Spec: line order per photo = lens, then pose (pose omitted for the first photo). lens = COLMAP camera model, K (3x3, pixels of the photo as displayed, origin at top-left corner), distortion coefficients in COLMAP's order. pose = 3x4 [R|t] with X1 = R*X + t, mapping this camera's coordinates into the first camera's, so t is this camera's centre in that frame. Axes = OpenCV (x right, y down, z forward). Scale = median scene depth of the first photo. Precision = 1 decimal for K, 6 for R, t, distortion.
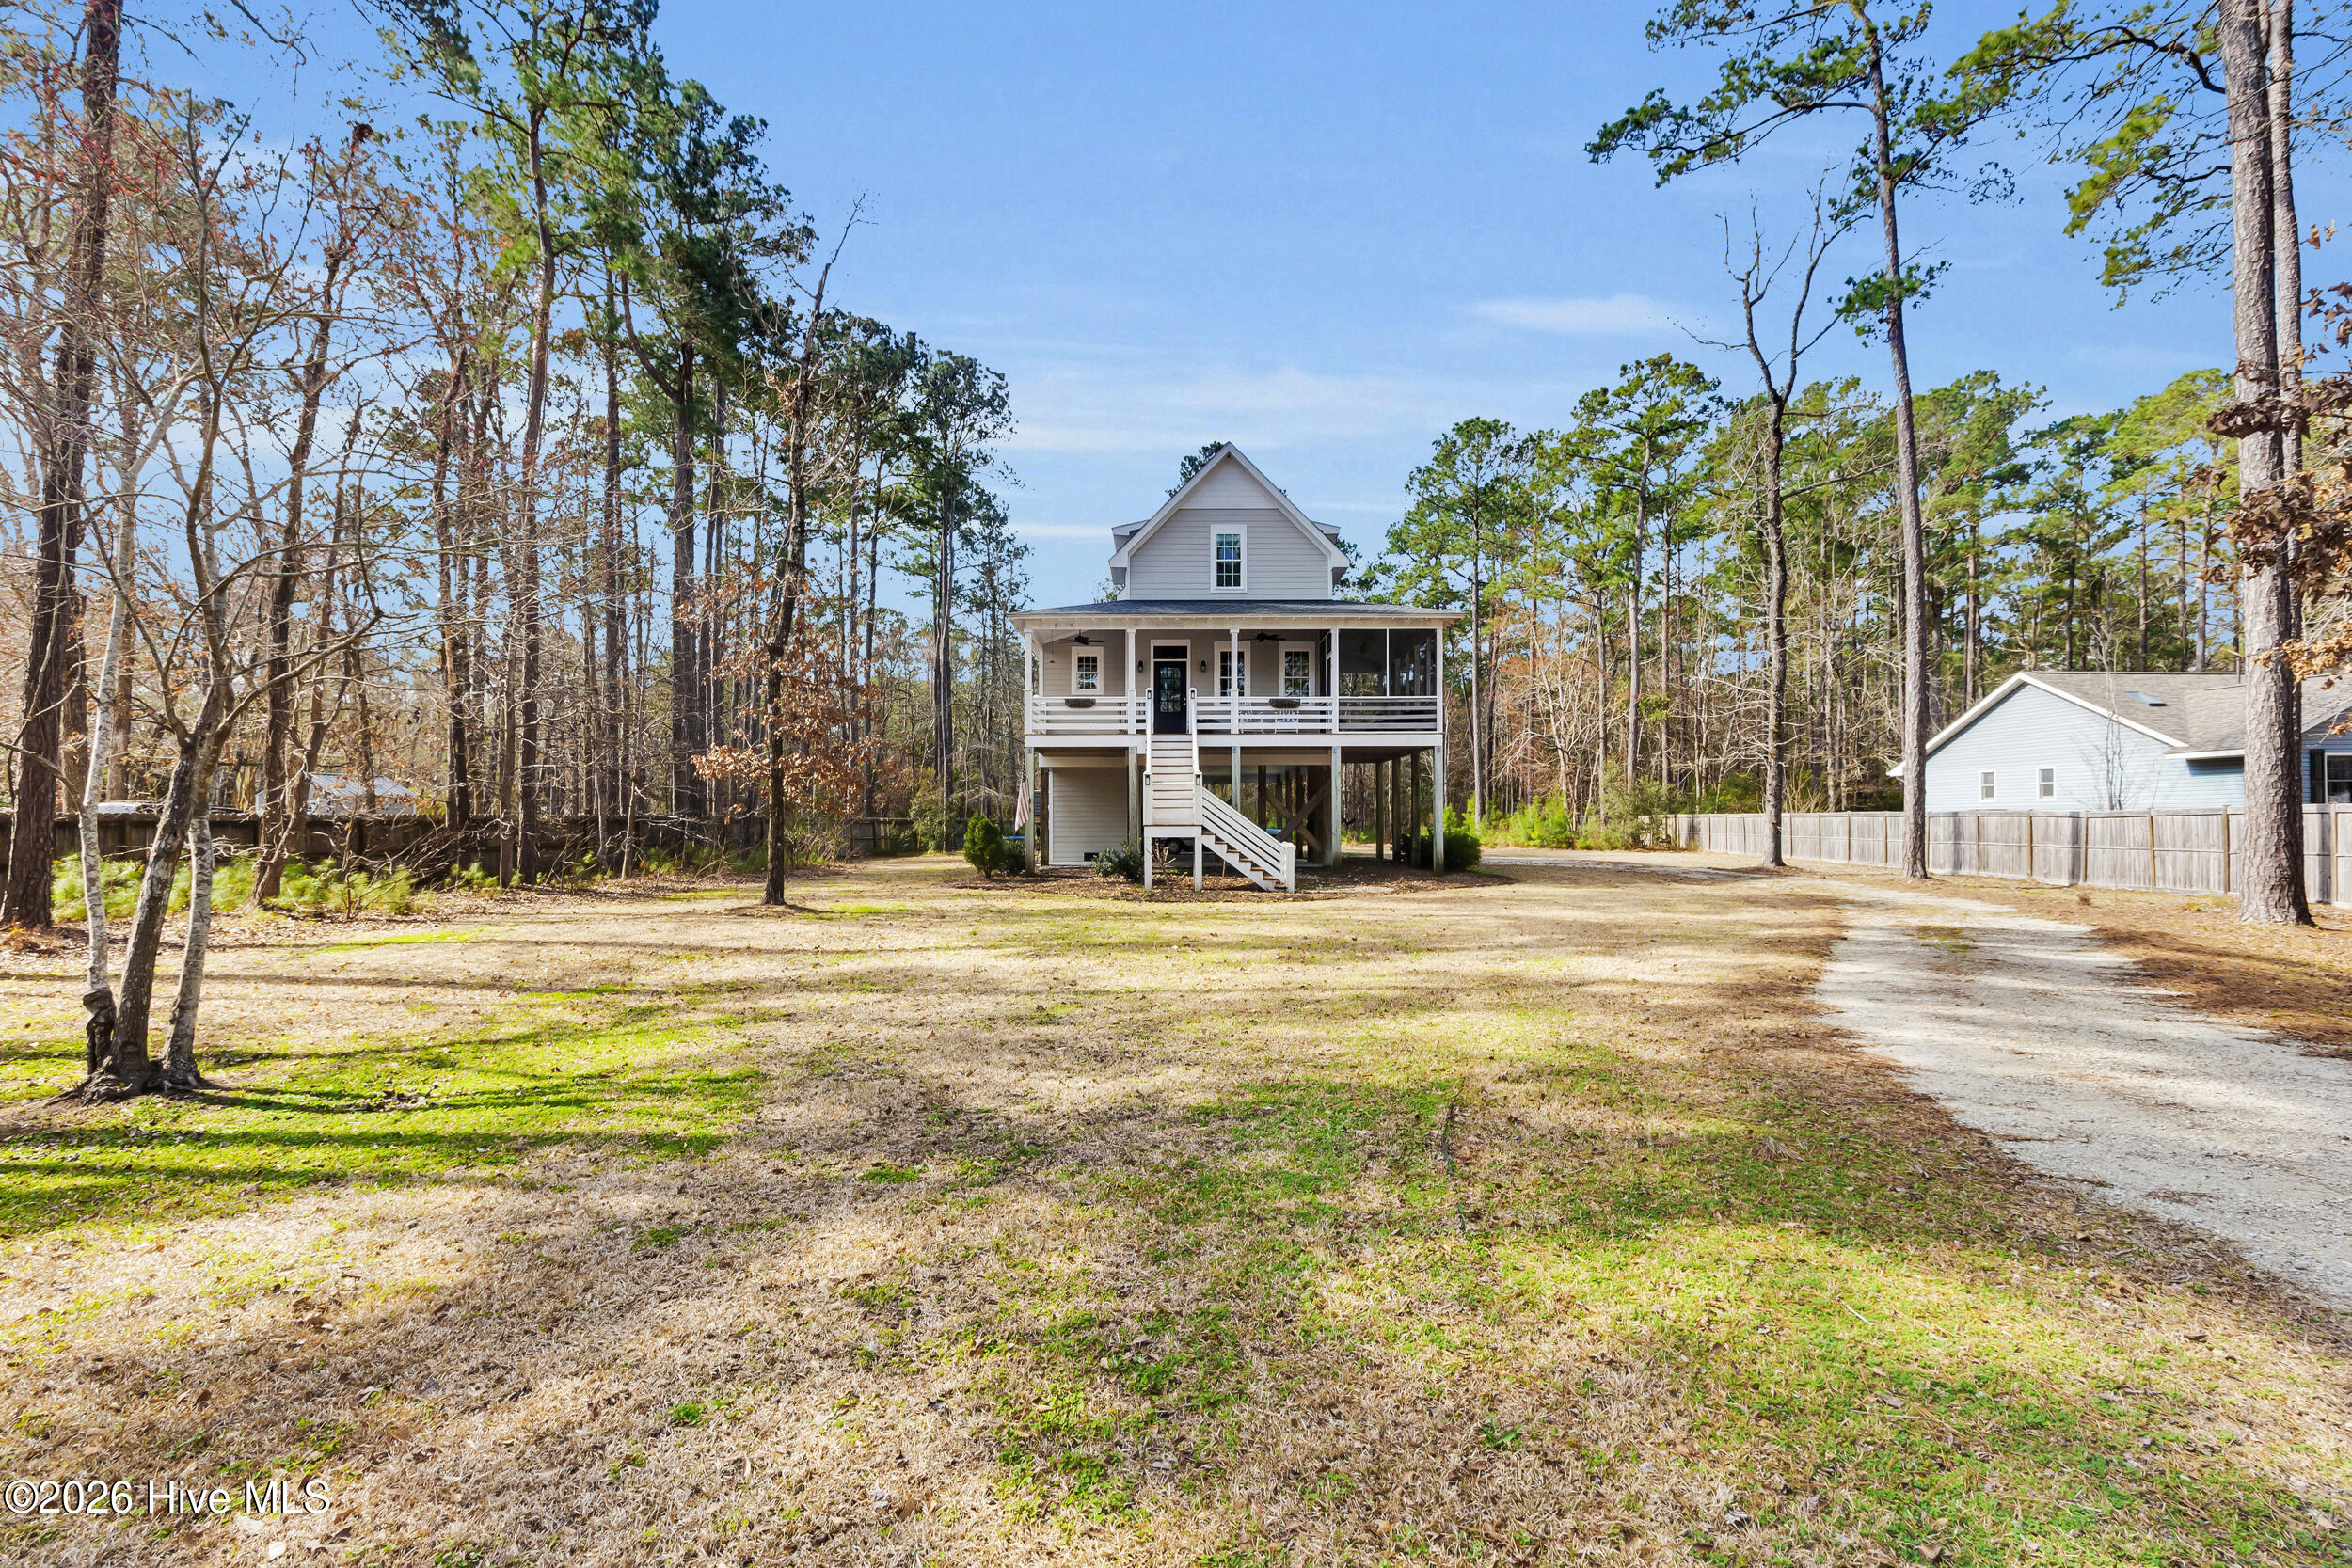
lens RADIAL K [[1105.1, 0, 1178.7], [0, 1105.1, 817.6], [0, 0, 1]] dist [0.000510, 0.000139]
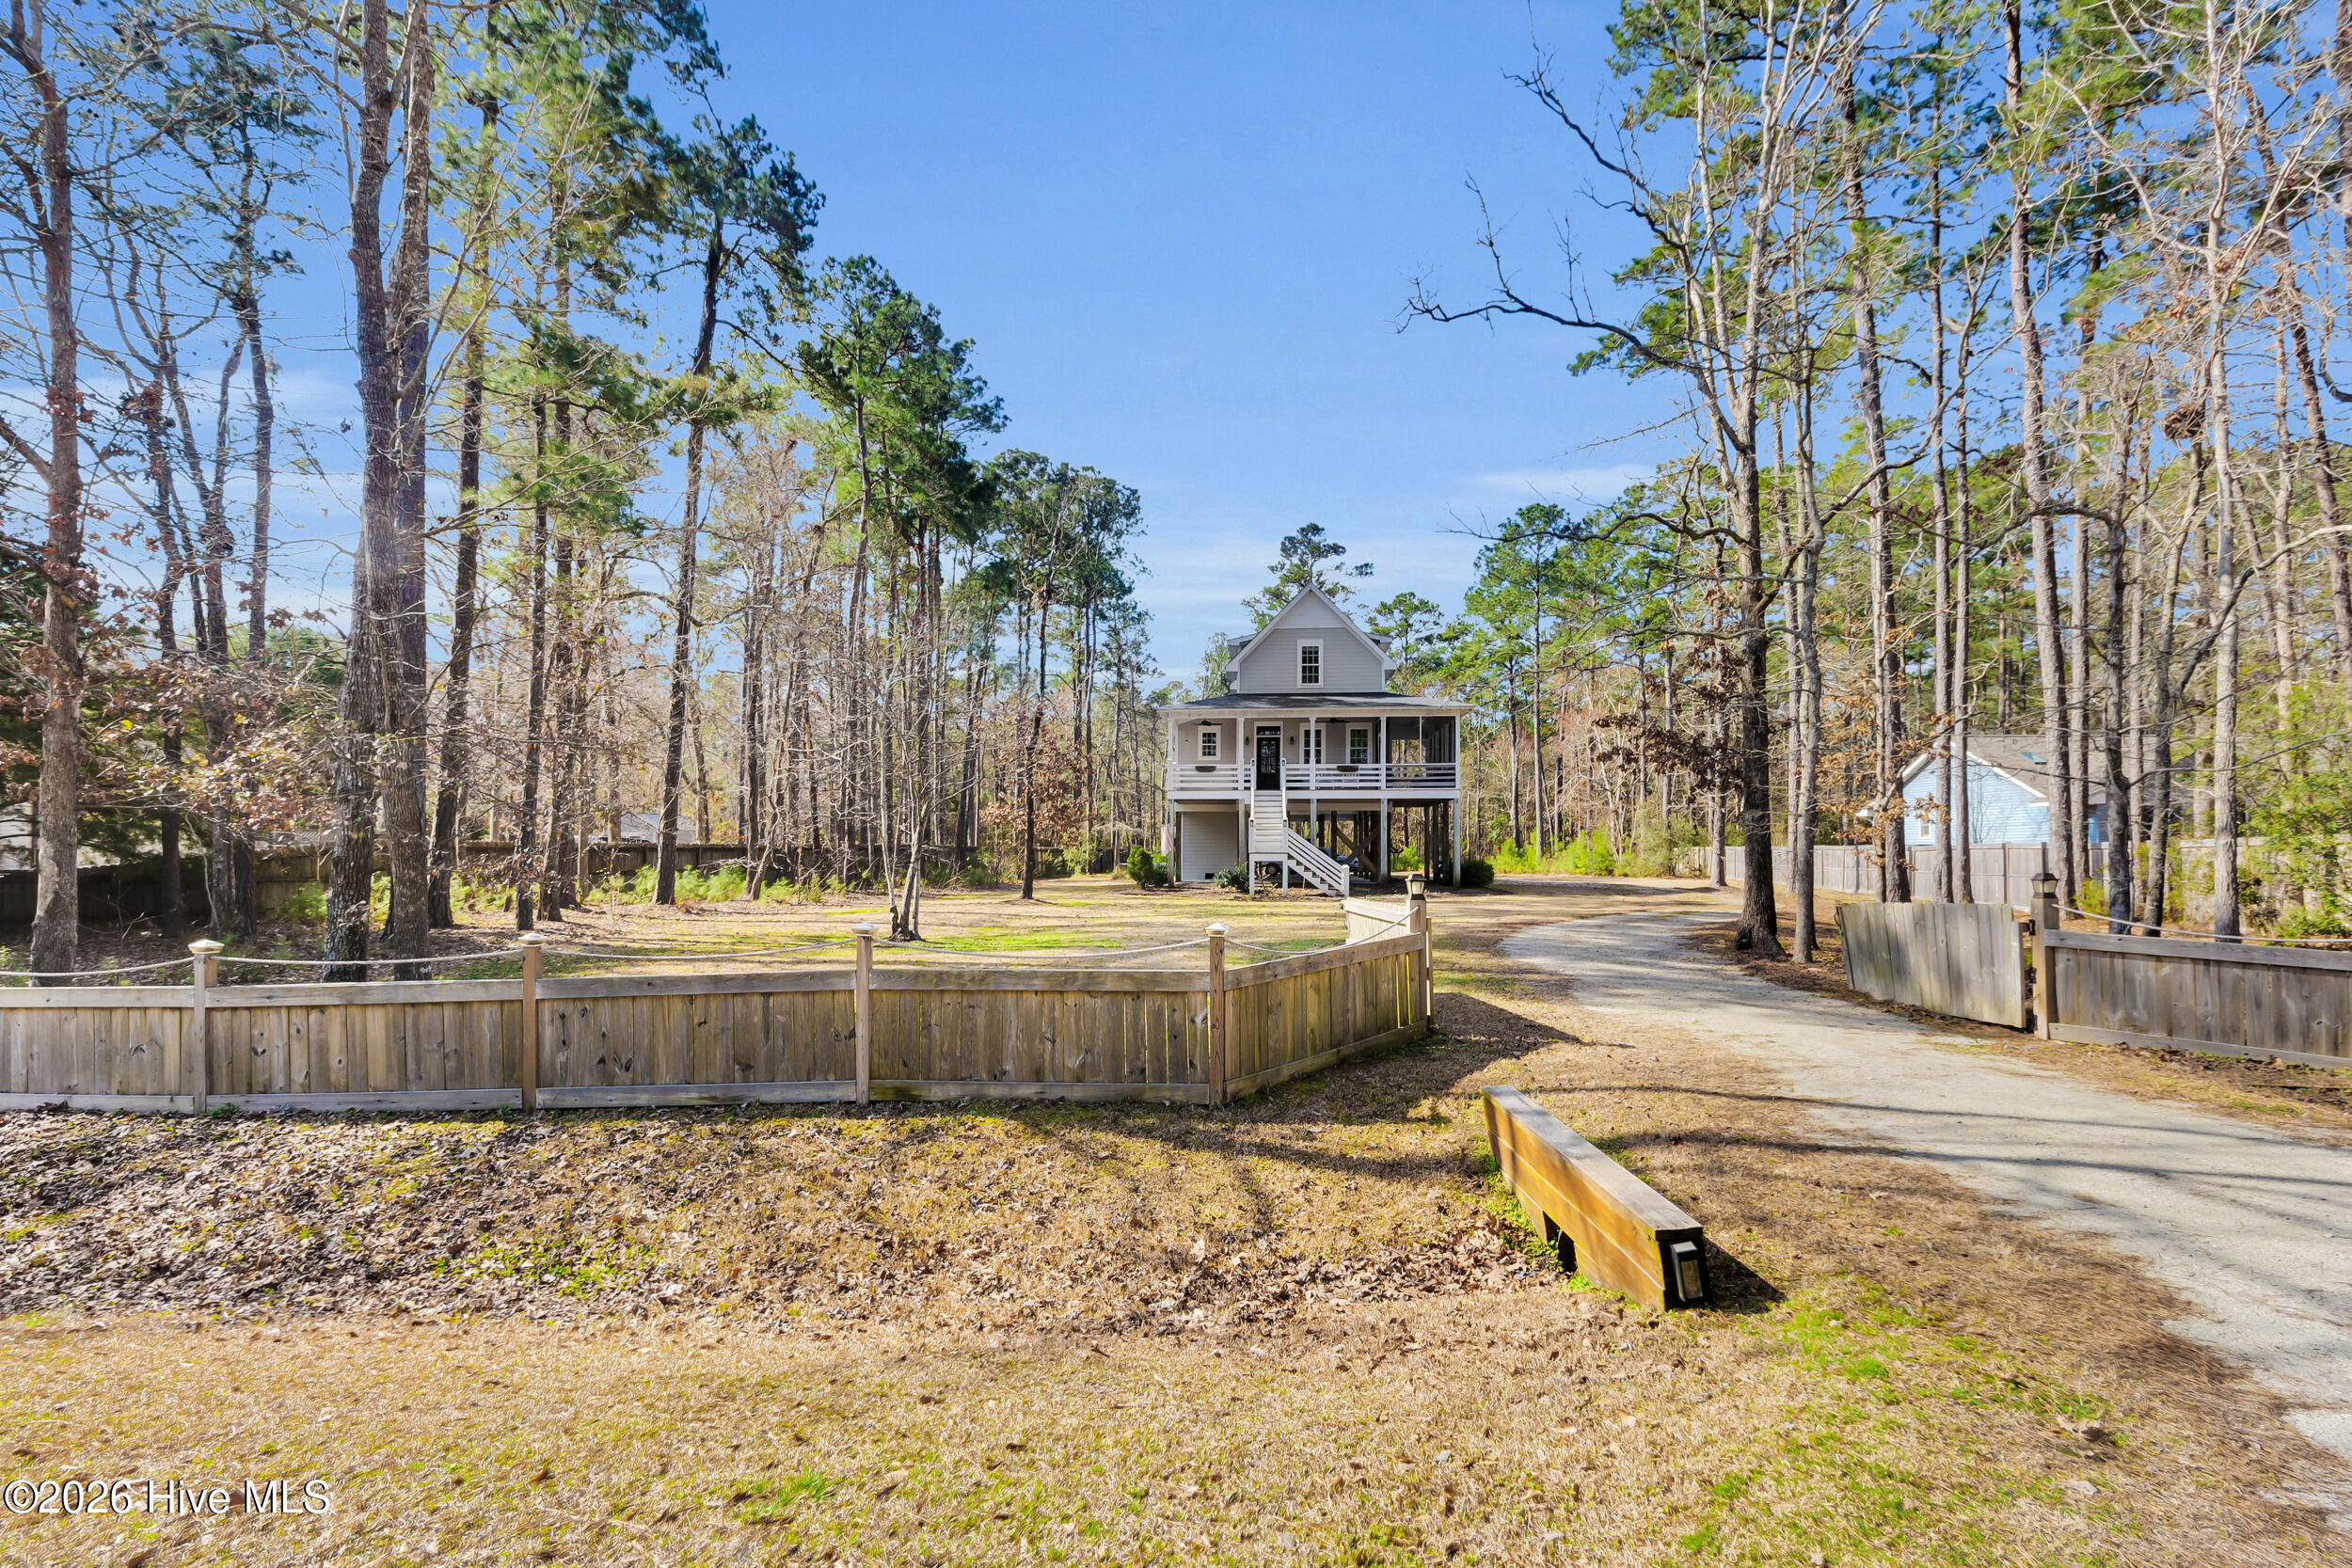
lens RADIAL K [[1133.3, 0, 1182.8], [0, 1133.3, 822.6], [0, 0, 1]] dist [0.000295, 0.000132]
pose [[0.996073, 0.003196, -0.088473, 0.011646], [-0.005106, 0.999759, -0.021369, -0.000773], [0.088383, 0.021737, 0.995849, -0.423770]]
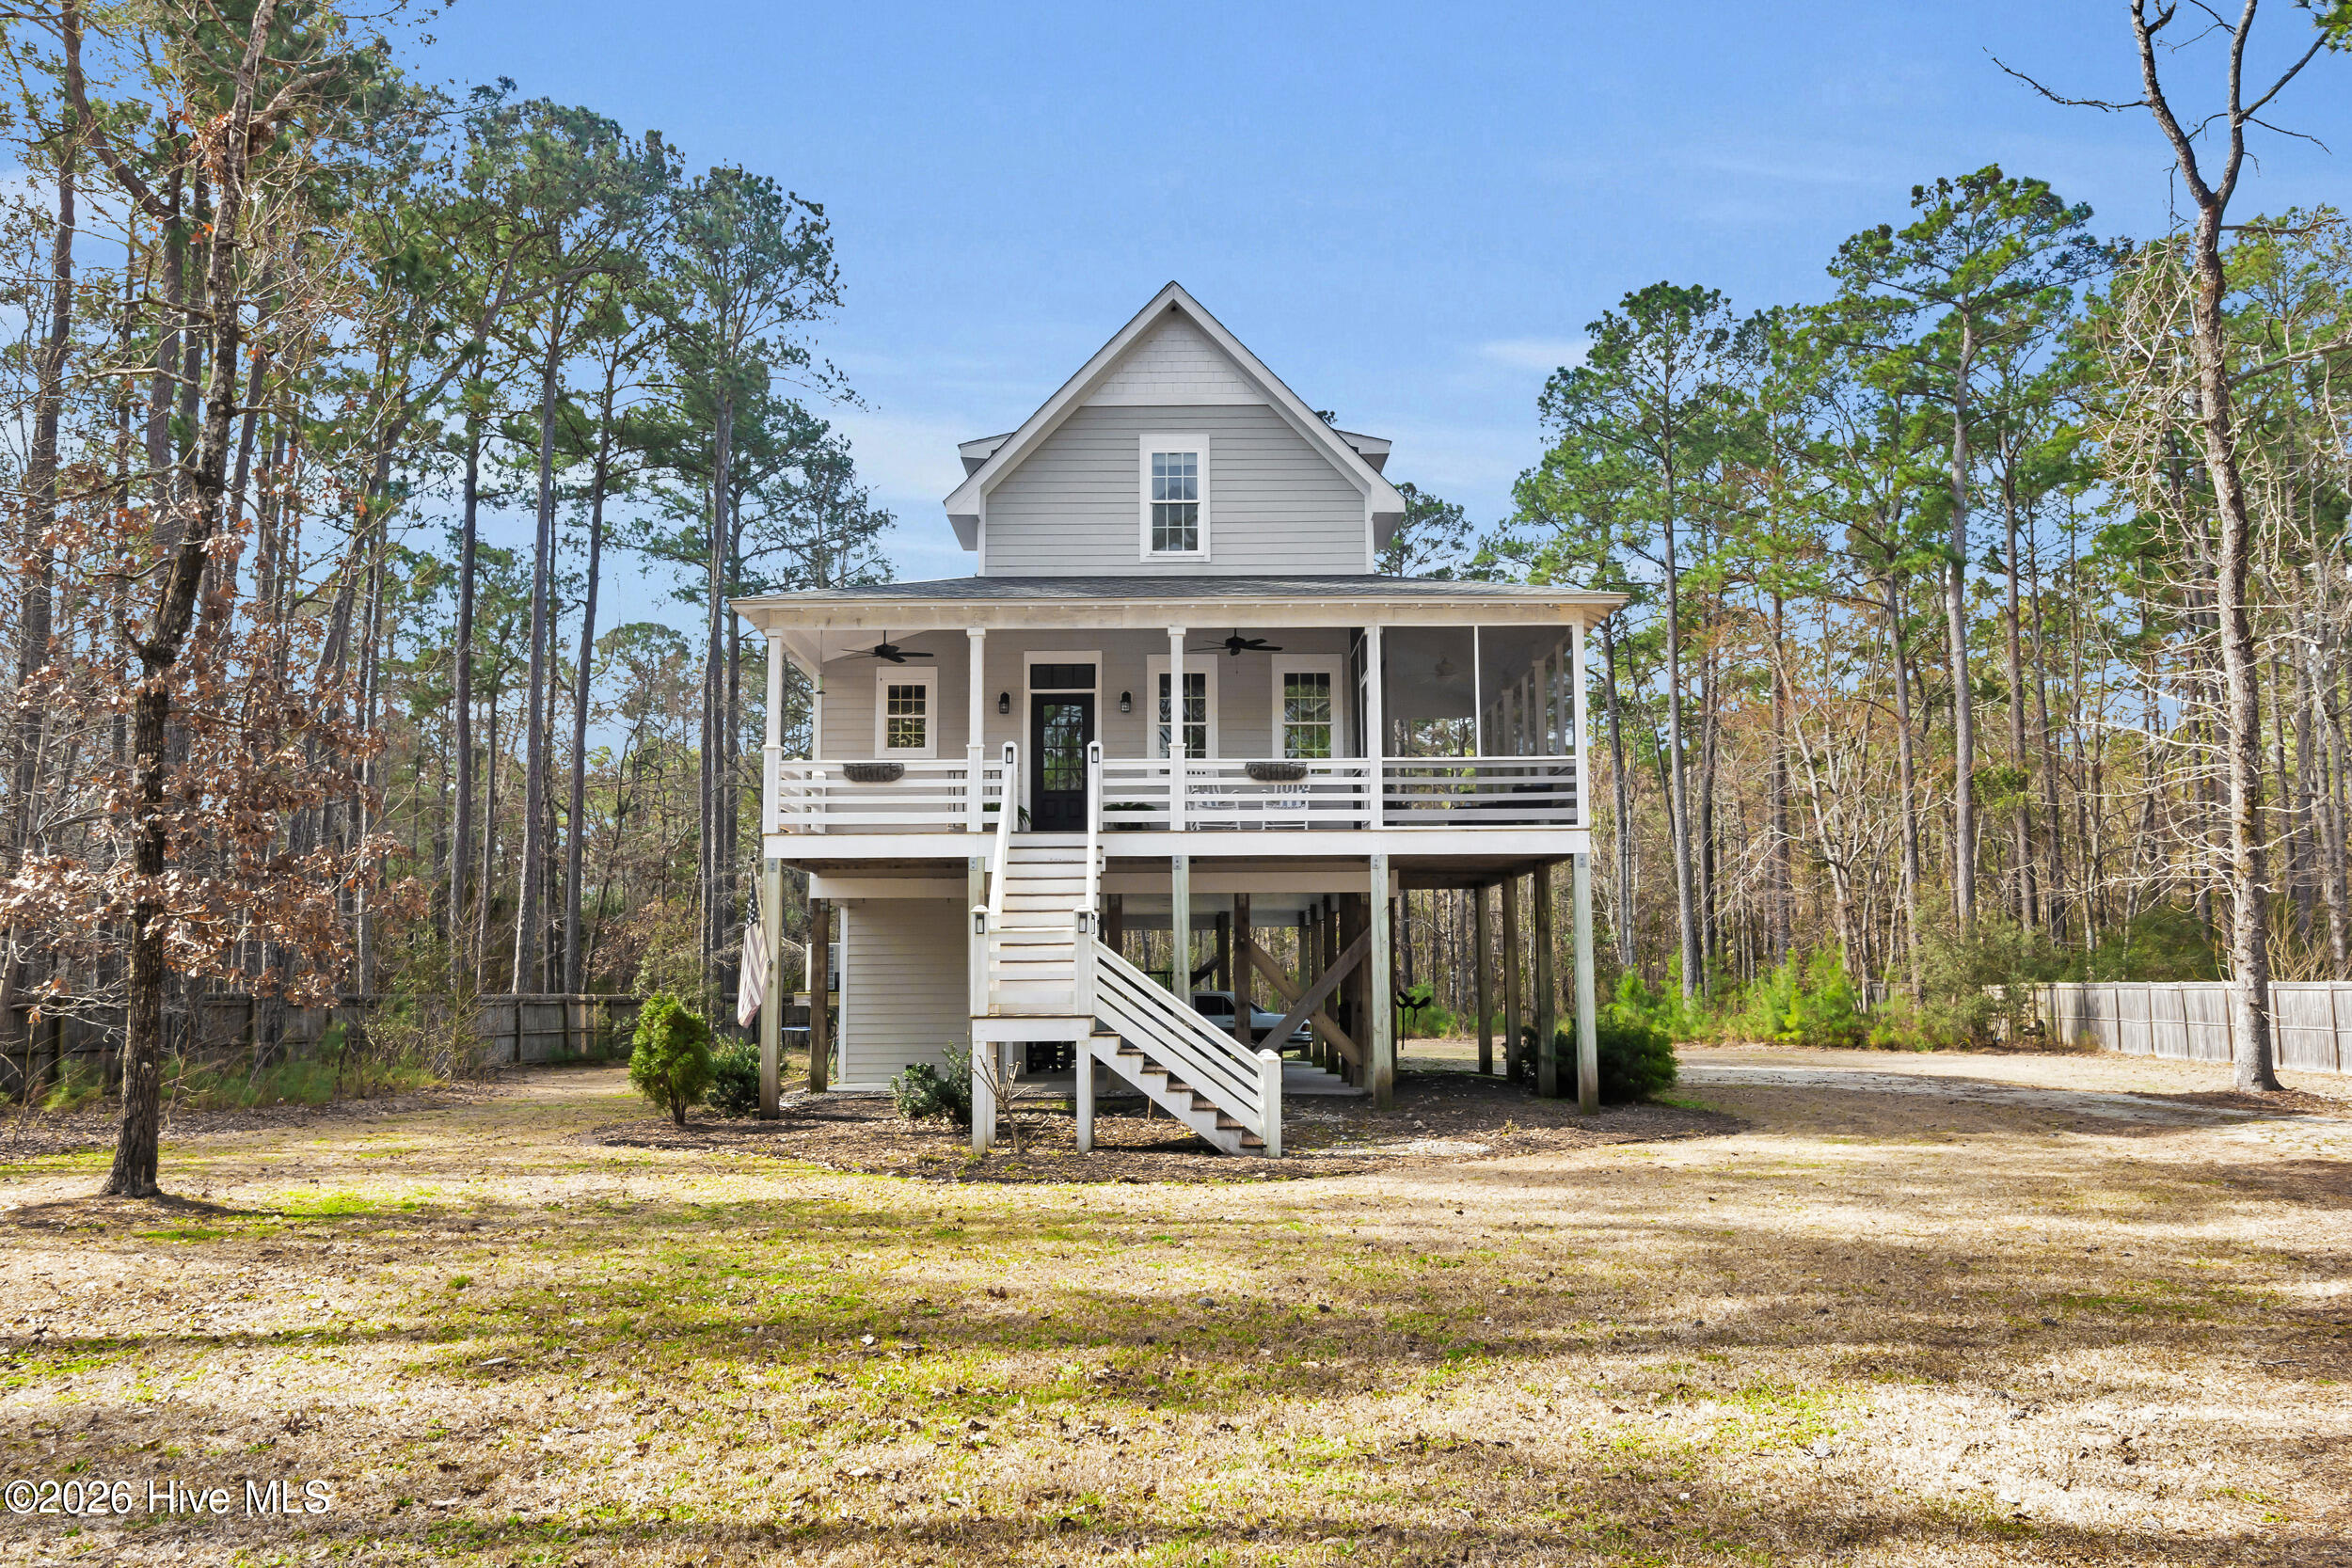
lens RADIAL K [[1877.7, 0, 1176.0], [0, 1877.7, 784.0], [0, 0, 1]] dist [0.003182, 0.001750]
pose [[0.999965, -0.004156, -0.007243, 0.049562], [0.003360, 0.994287, -0.106684, -0.004934], [0.007645, 0.106656, 0.994267, 0.125570]]
